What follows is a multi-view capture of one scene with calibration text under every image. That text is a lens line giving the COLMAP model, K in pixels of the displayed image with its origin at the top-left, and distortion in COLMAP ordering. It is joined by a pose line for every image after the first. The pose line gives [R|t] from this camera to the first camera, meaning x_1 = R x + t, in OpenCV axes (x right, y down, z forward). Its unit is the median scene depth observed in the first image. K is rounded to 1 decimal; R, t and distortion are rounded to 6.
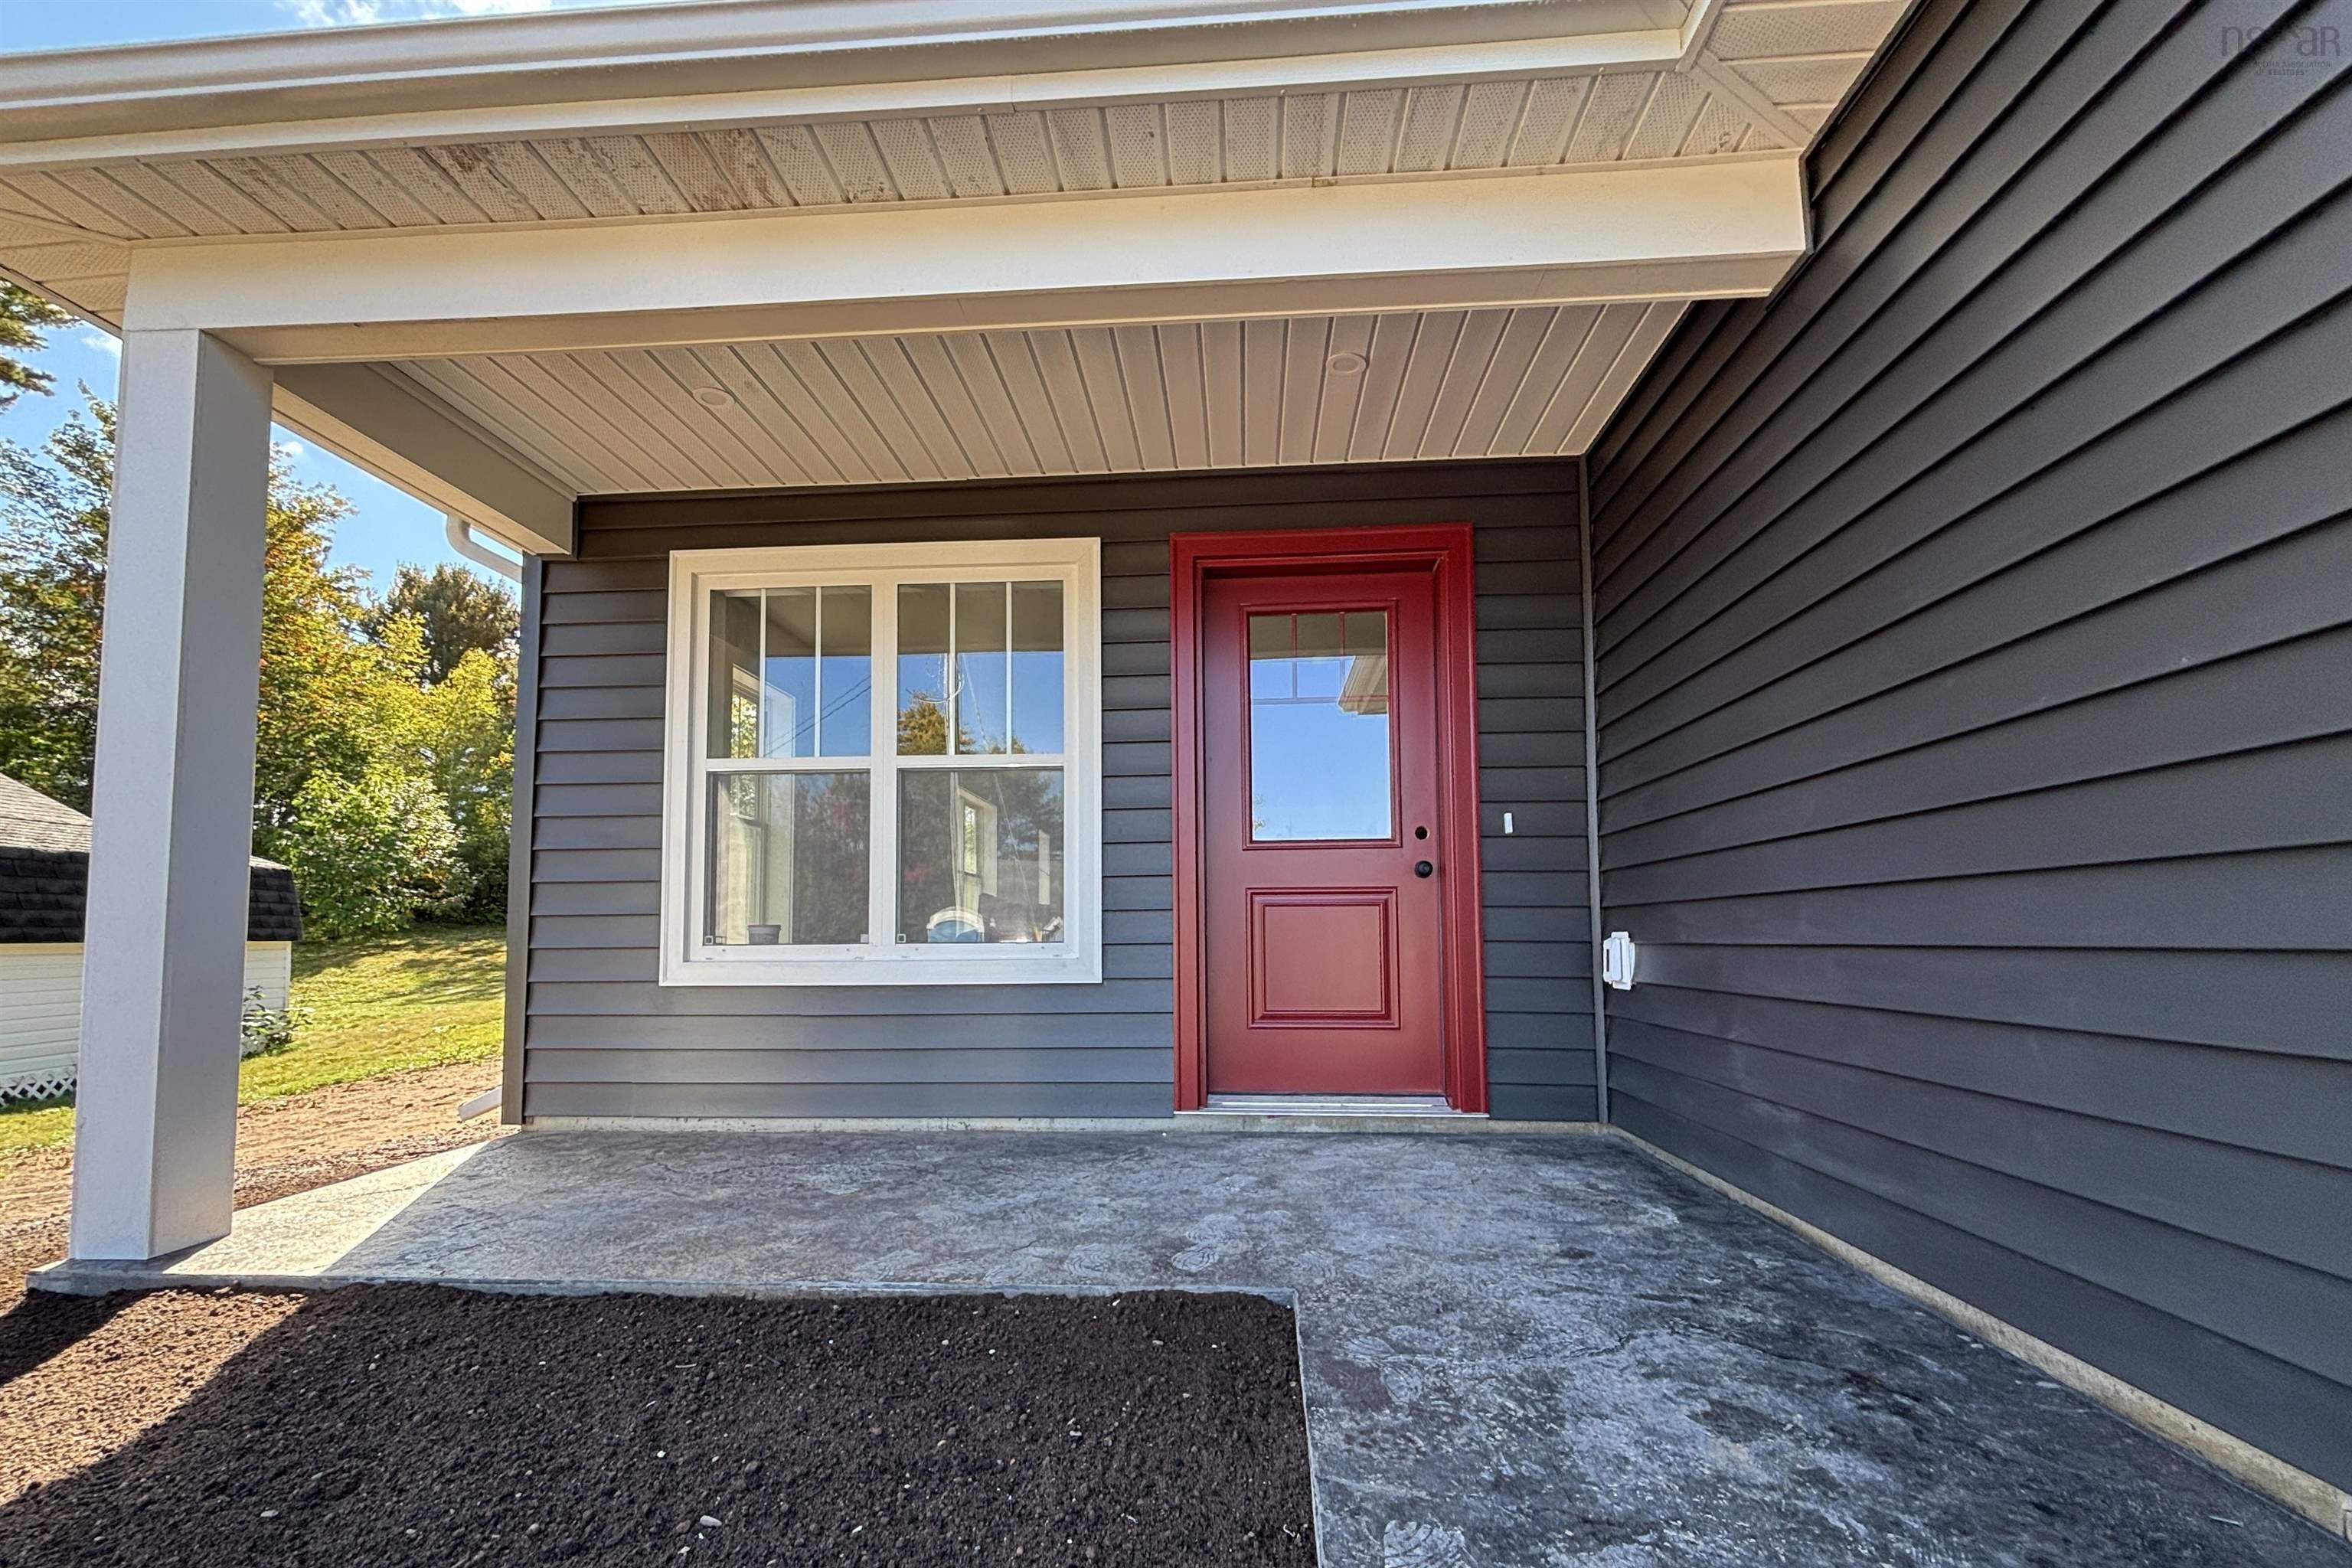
lens RADIAL K [[1014.8, 0, 1172.9], [0, 1014.8, 884.5], [0, 0, 1]] dist [0.005497, -0.002053]
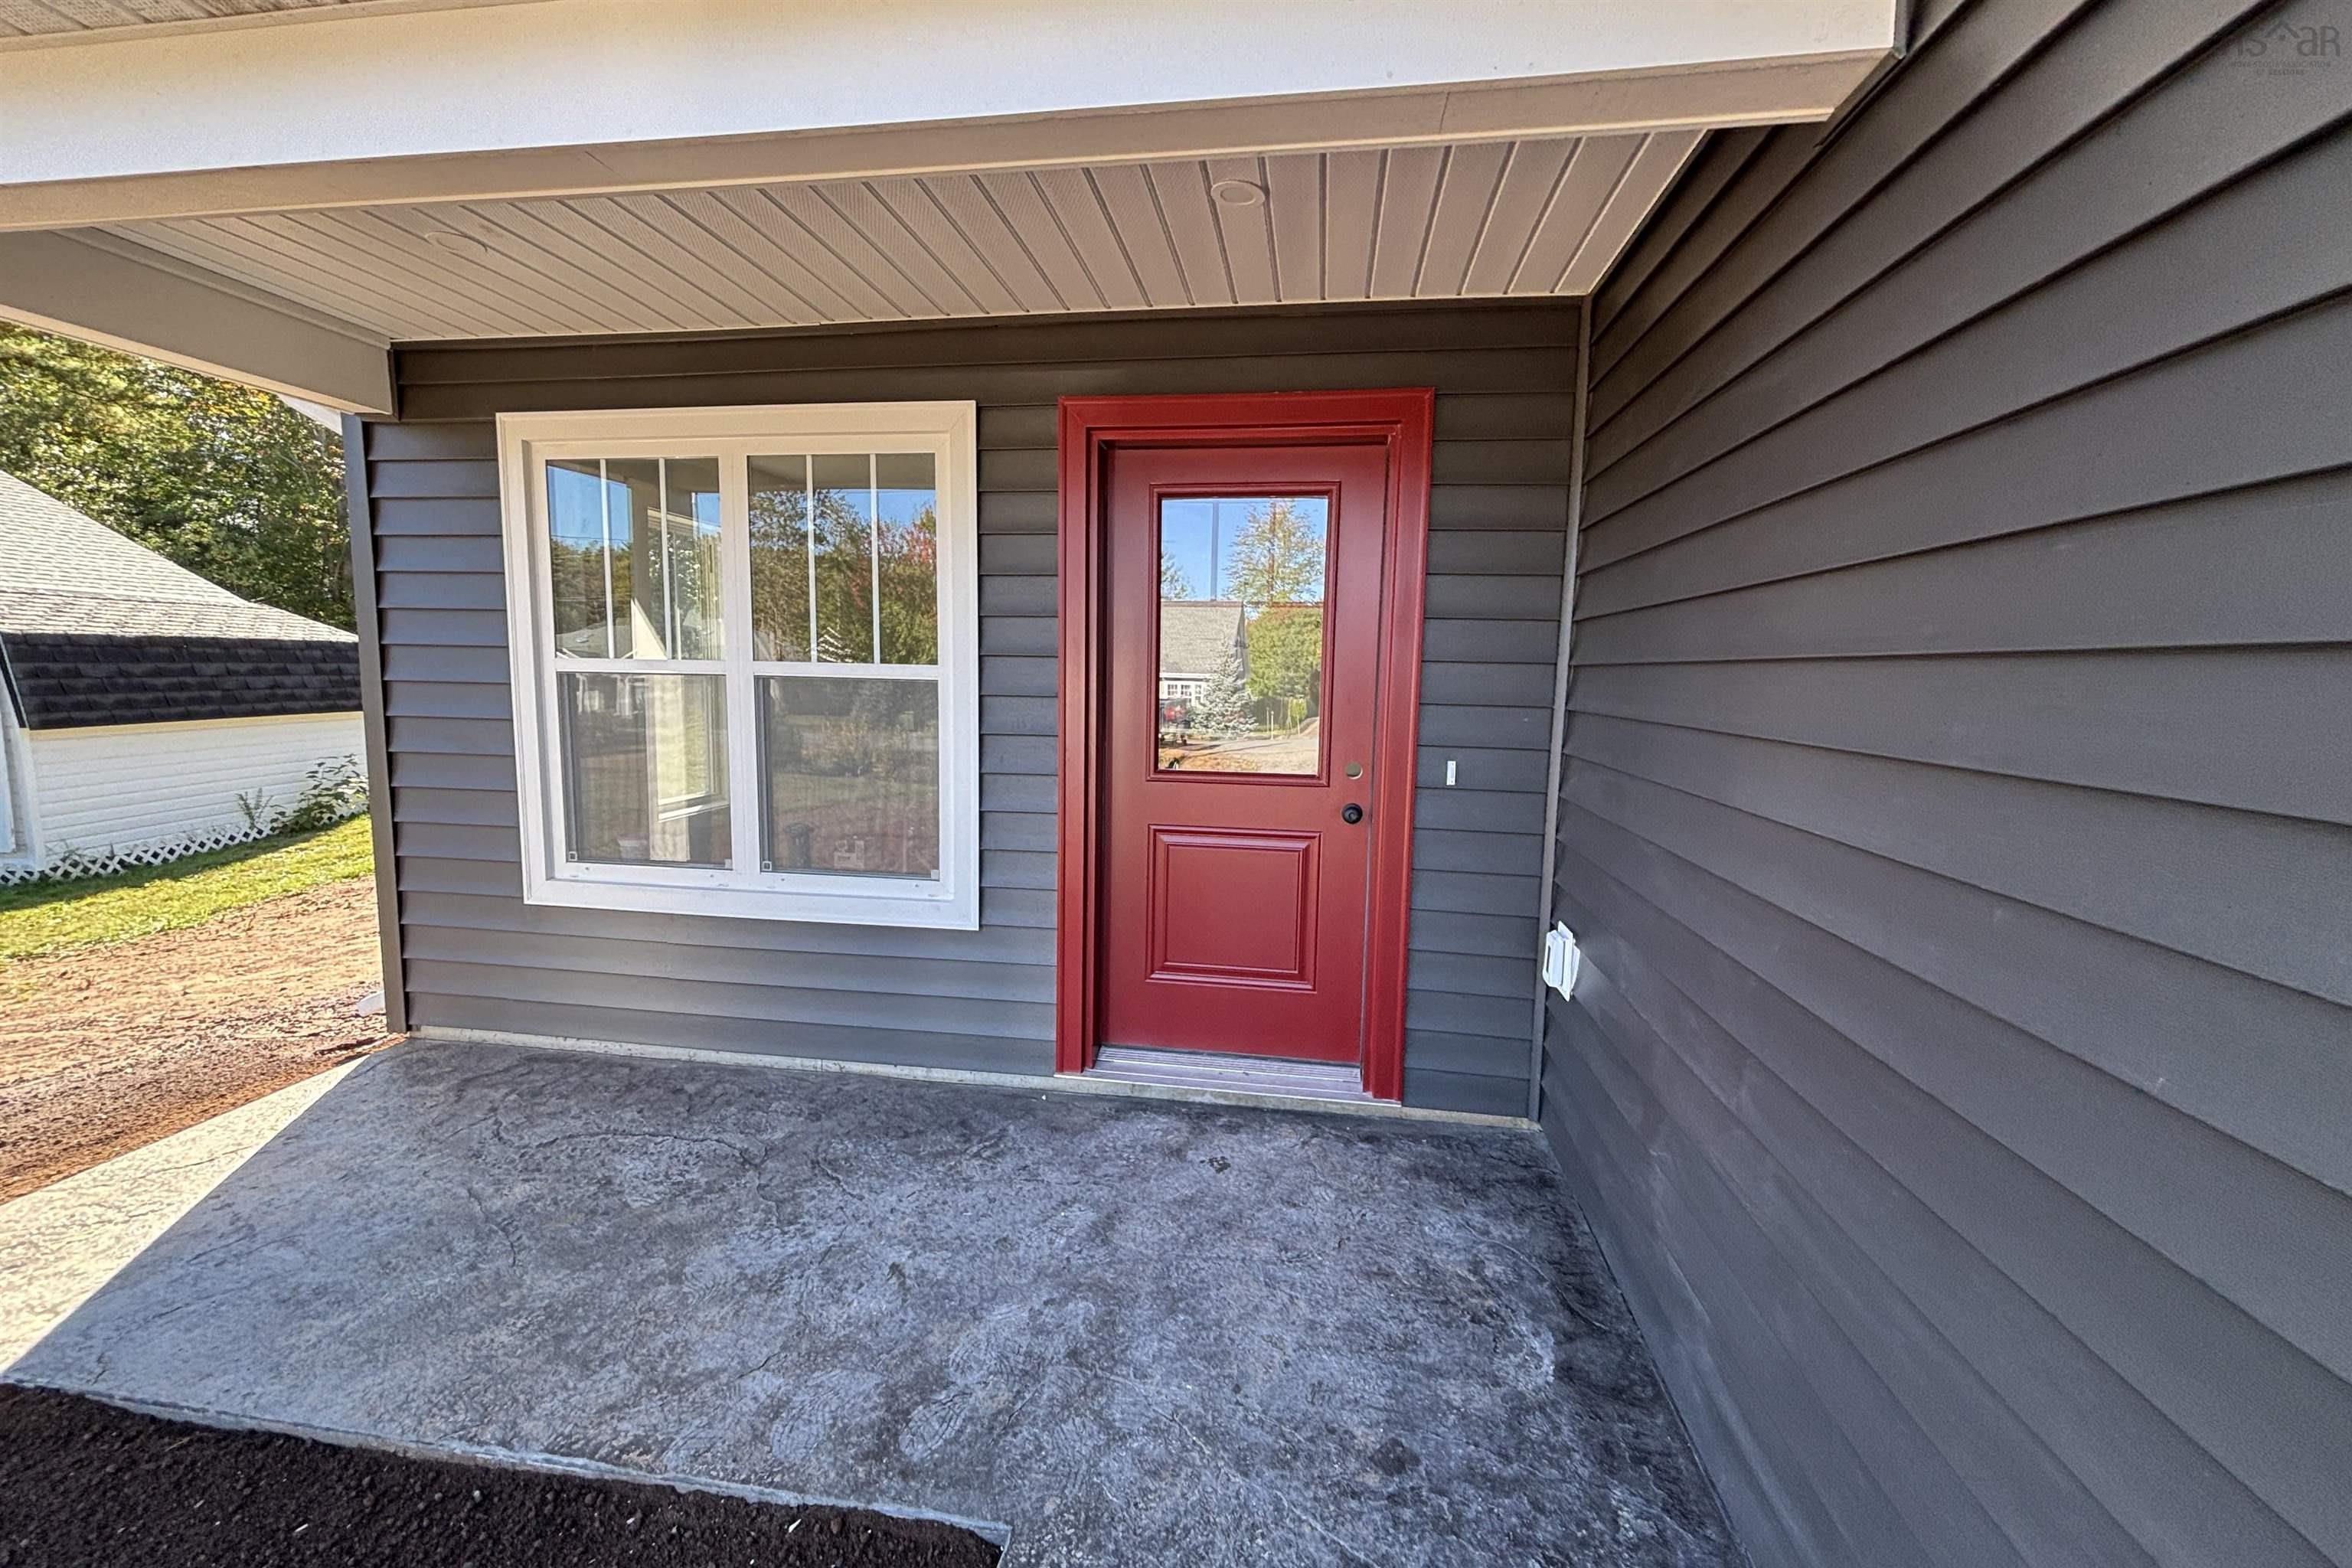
lens RADIAL K [[948.6, 0, 1174.3], [0, 948.6, 785.5], [0, 0, 1]] dist [0.000065, 0.000899]
pose [[0.996194, 0.035485, -0.079613, 0.170267], [-0.020937, 0.984056, 0.176624, -0.186902], [0.084611, -0.174285, 0.981053, 0.222950]]
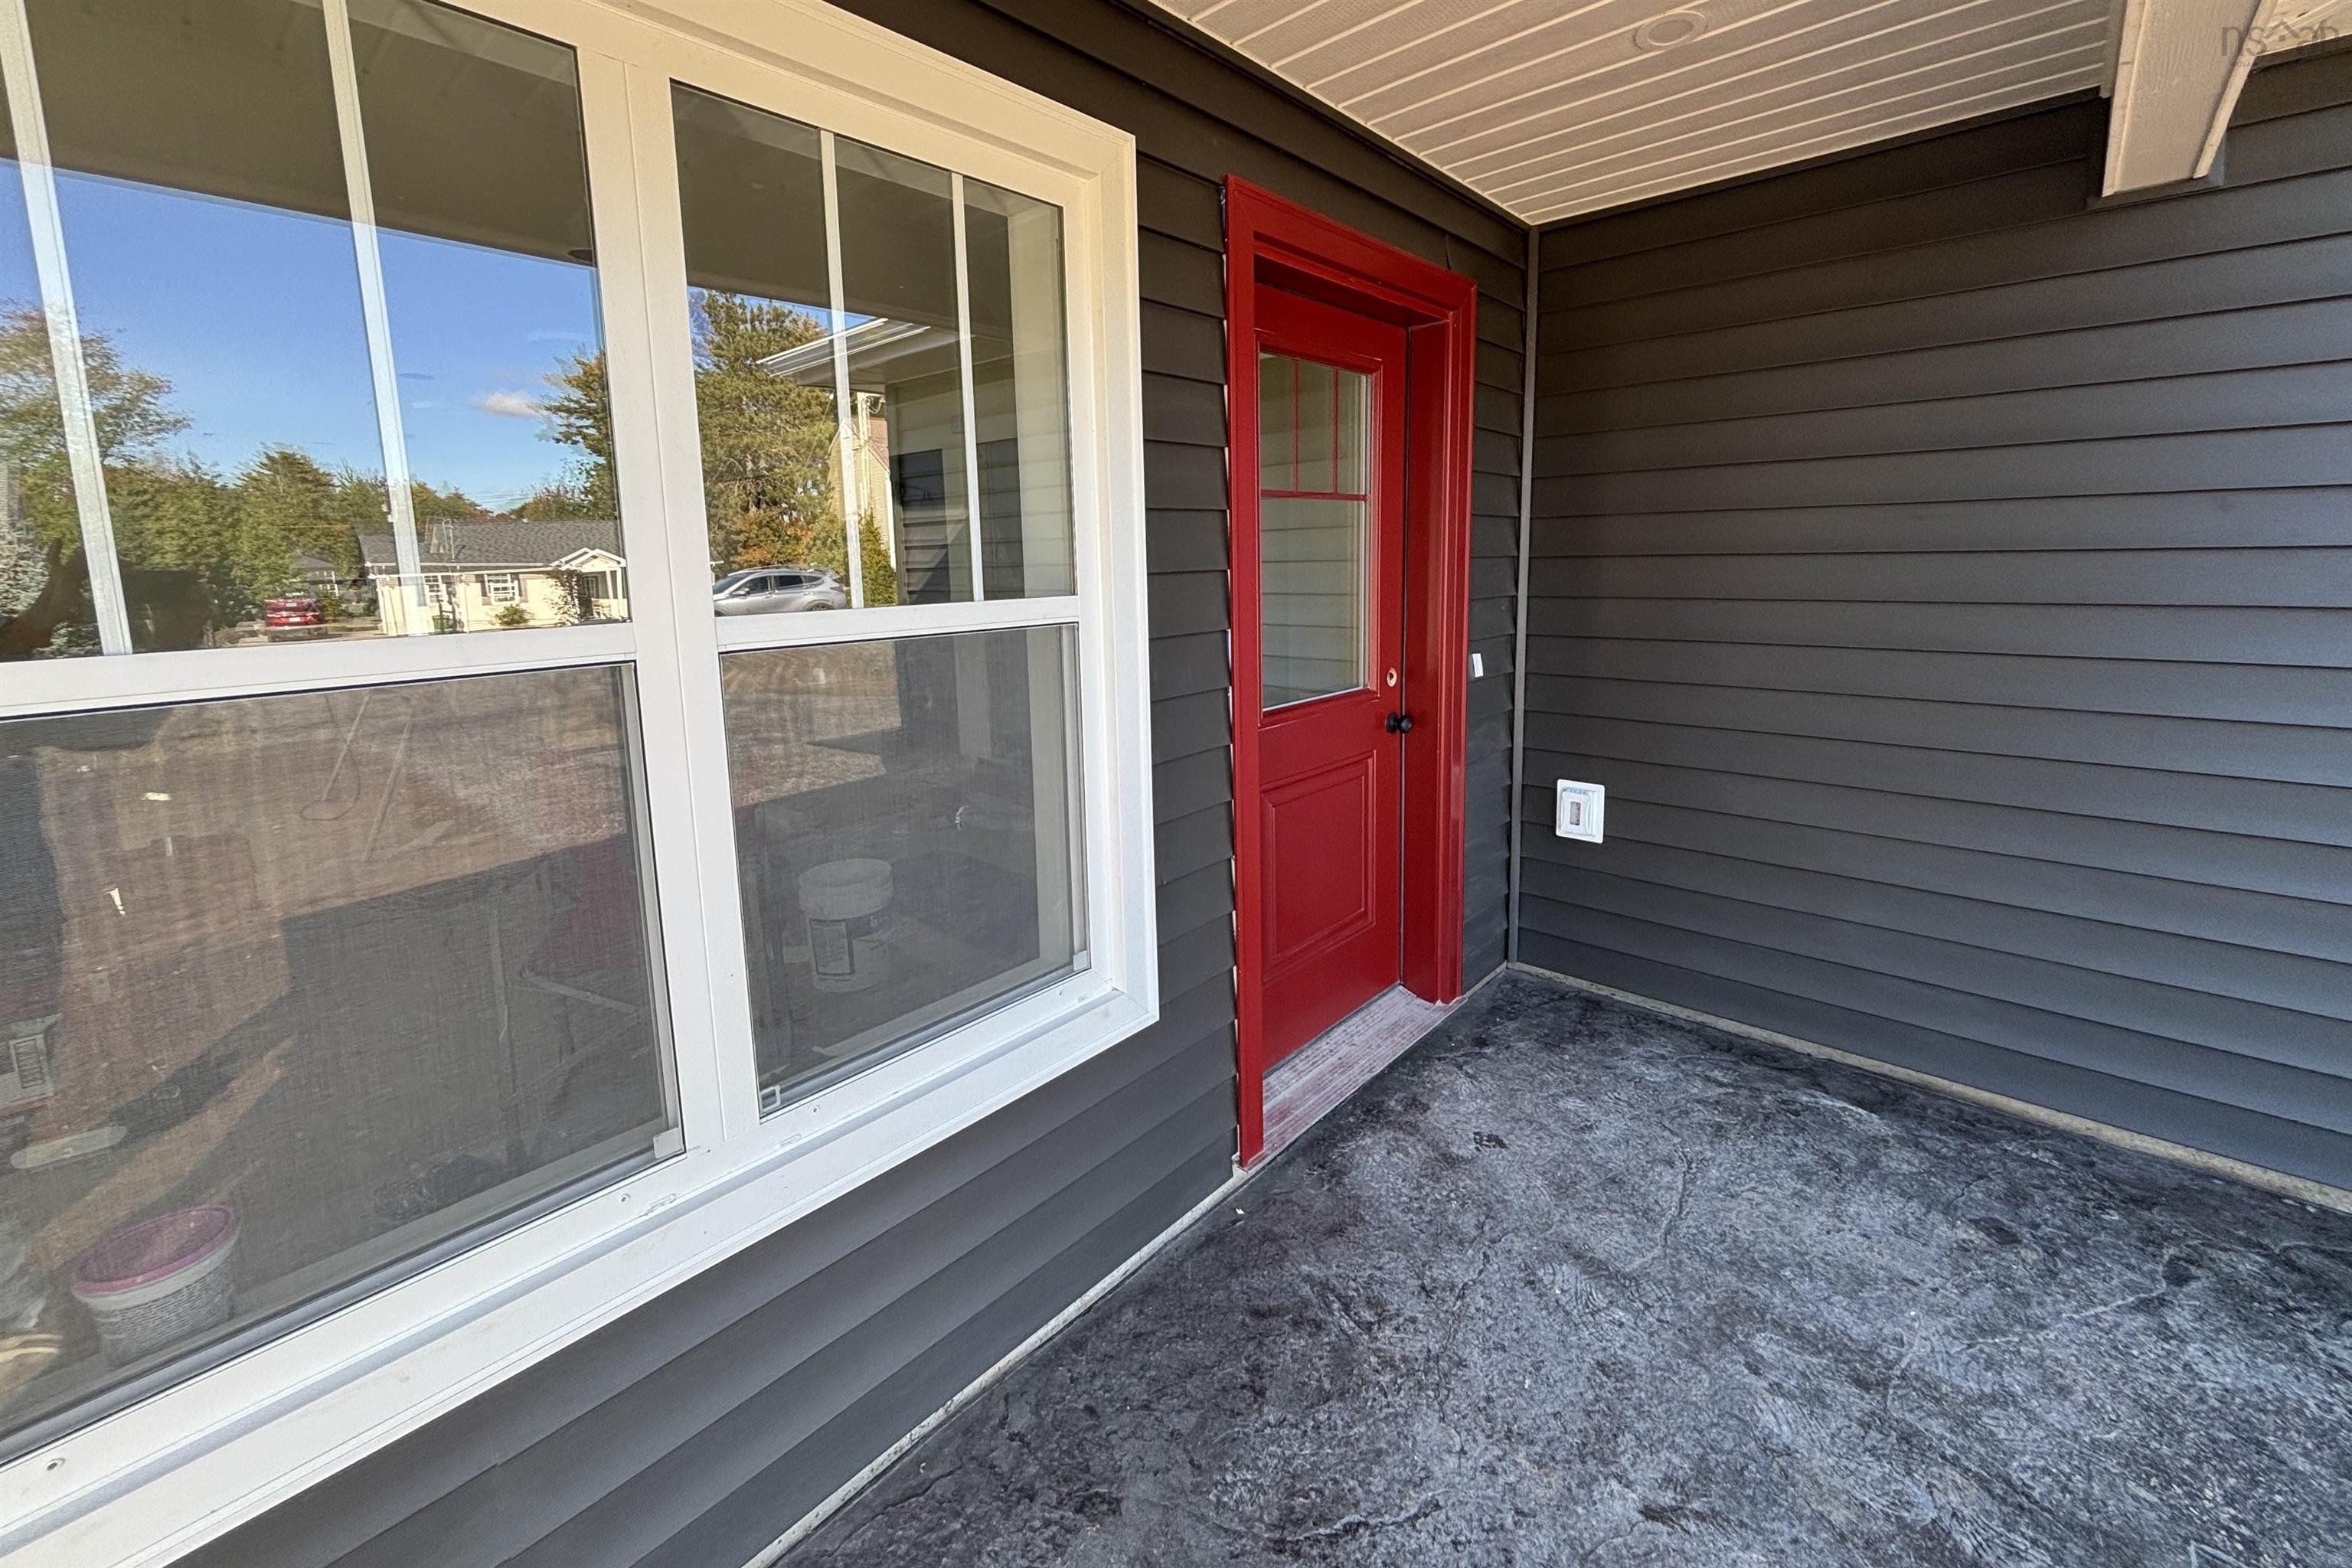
lens RADIAL K [[948.6, 0, 1165.2], [0, 948.6, 692.8], [0, 0, 1]] dist [0.000065, 0.000899]
pose [[0.628842, -0.120608, 0.768122, -0.458820], [-0.018358, 0.985318, 0.169740, -0.171954], [-0.777316, -0.120841, 0.617396, 0.723480]]
